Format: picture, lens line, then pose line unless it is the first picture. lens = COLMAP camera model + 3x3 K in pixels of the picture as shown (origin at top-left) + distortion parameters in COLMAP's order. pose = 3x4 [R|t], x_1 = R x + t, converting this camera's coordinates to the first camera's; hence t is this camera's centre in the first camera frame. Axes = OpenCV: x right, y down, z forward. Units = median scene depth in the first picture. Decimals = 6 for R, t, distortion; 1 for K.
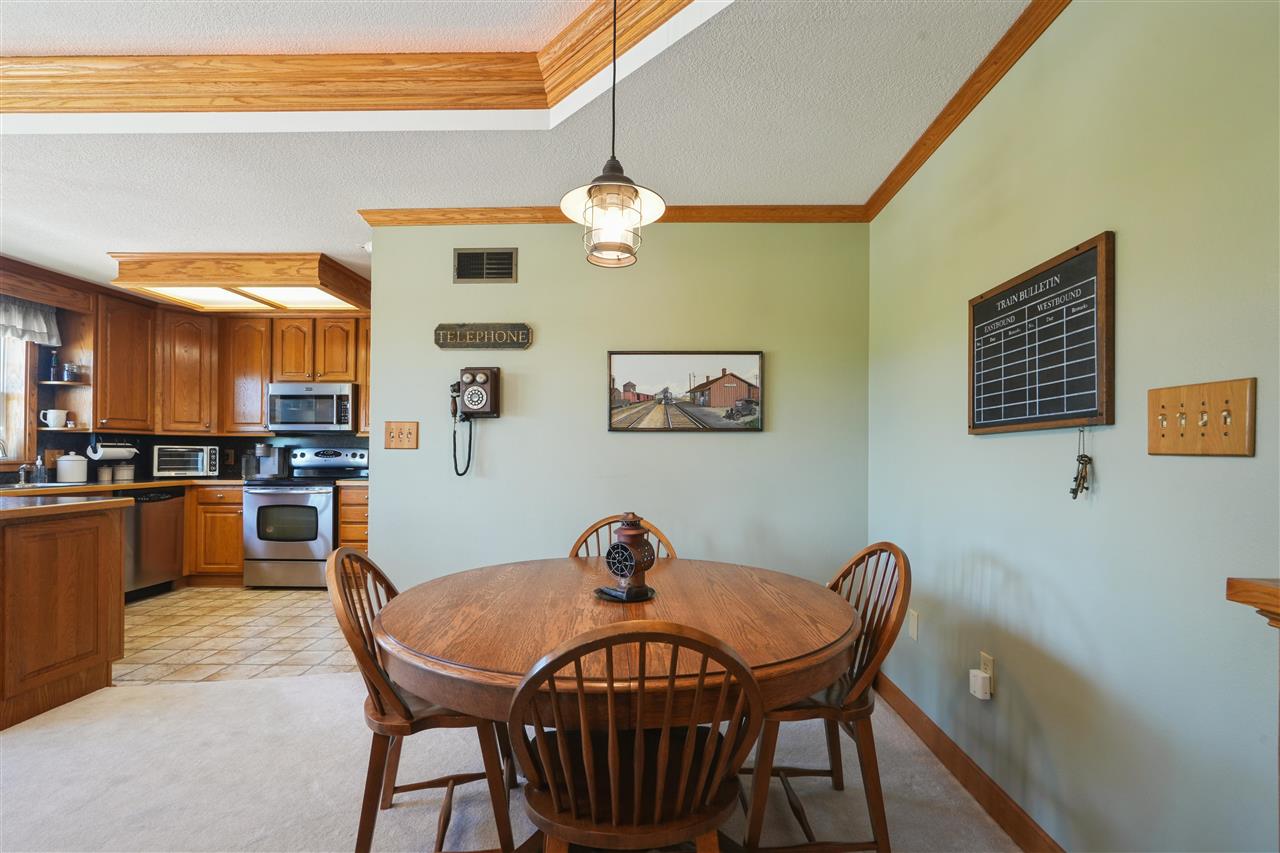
lens RADIAL K [[579.9, 0, 654.0], [0, 579.9, 451.7], [0, 0, 1]] dist [-0.004114, 0.000728]
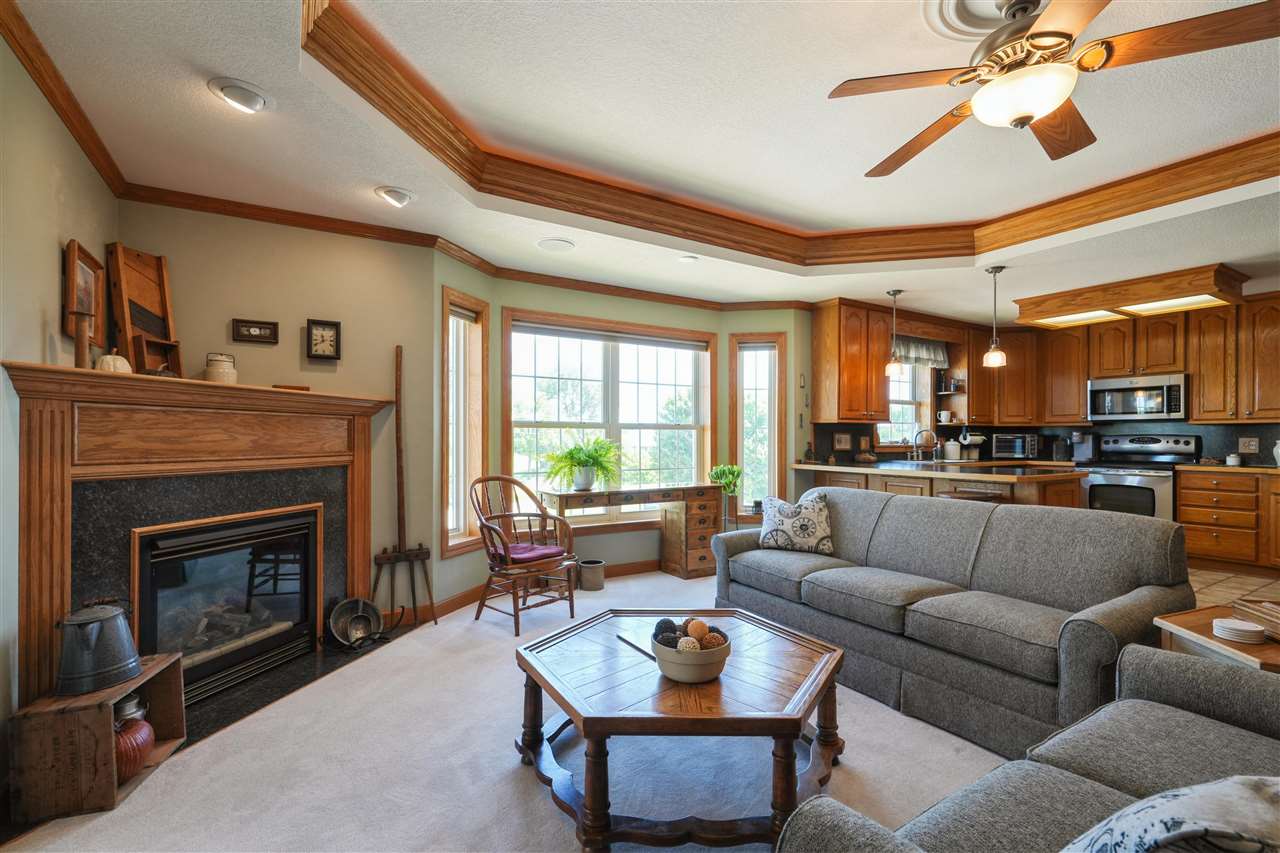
lens RADIAL K [[579.9, 0, 634.4], [0, 579.9, 434.4], [0, 0, 1]] dist [-0.004114, 0.000728]
pose [[0.531592, -0.006975, -0.846972, -0.226419], [0.002106, 0.999974, -0.006914, -0.003630], [0.846998, 0.001892, 0.531592, -0.556435]]
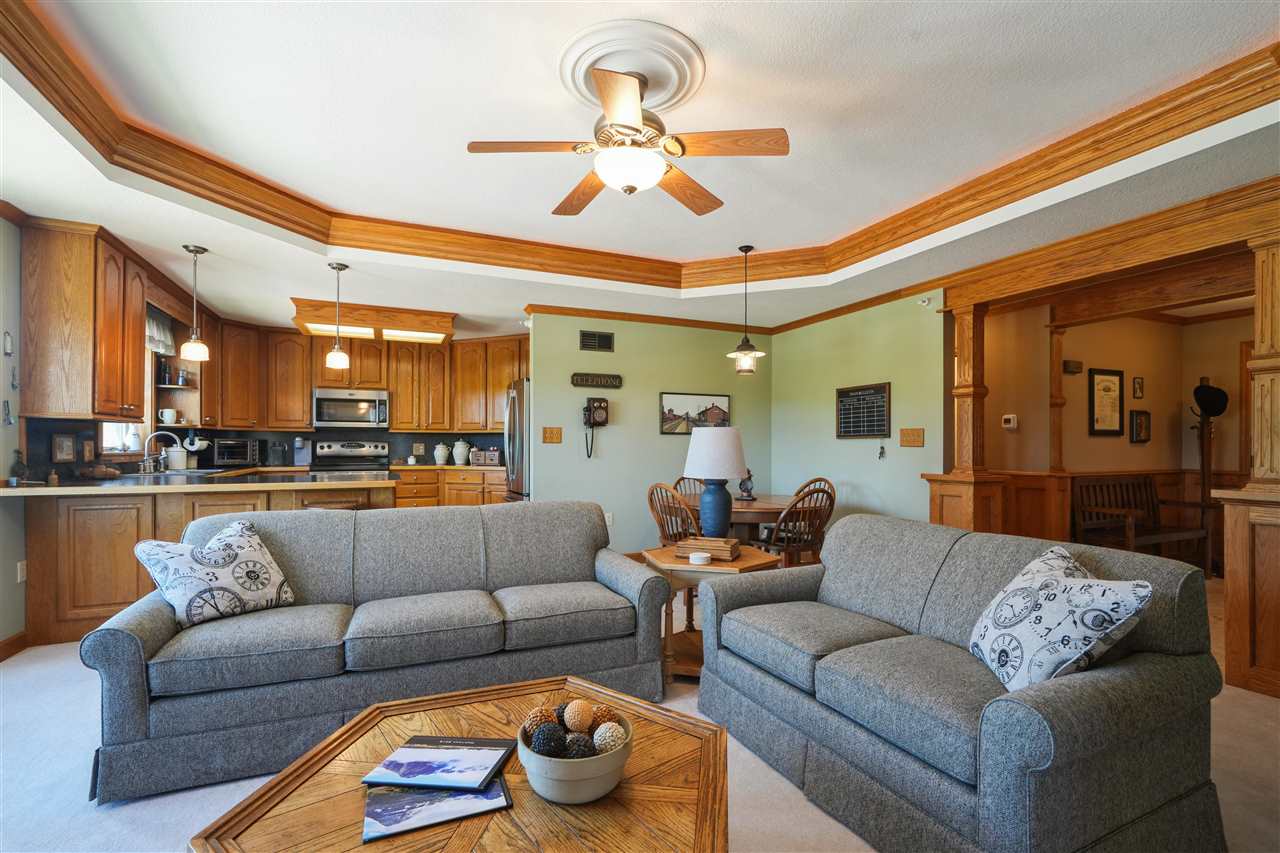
lens RADIAL K [[579.9, 0, 647.2], [0, 579.9, 449.0], [0, 0, 1]] dist [-0.004114, 0.000728]
pose [[0.906434, -0.002626, 0.422340, -0.753710], [-0.001973, 0.999943, 0.010452, -0.004730], [-0.422344, -0.010307, 0.906377, -0.580962]]
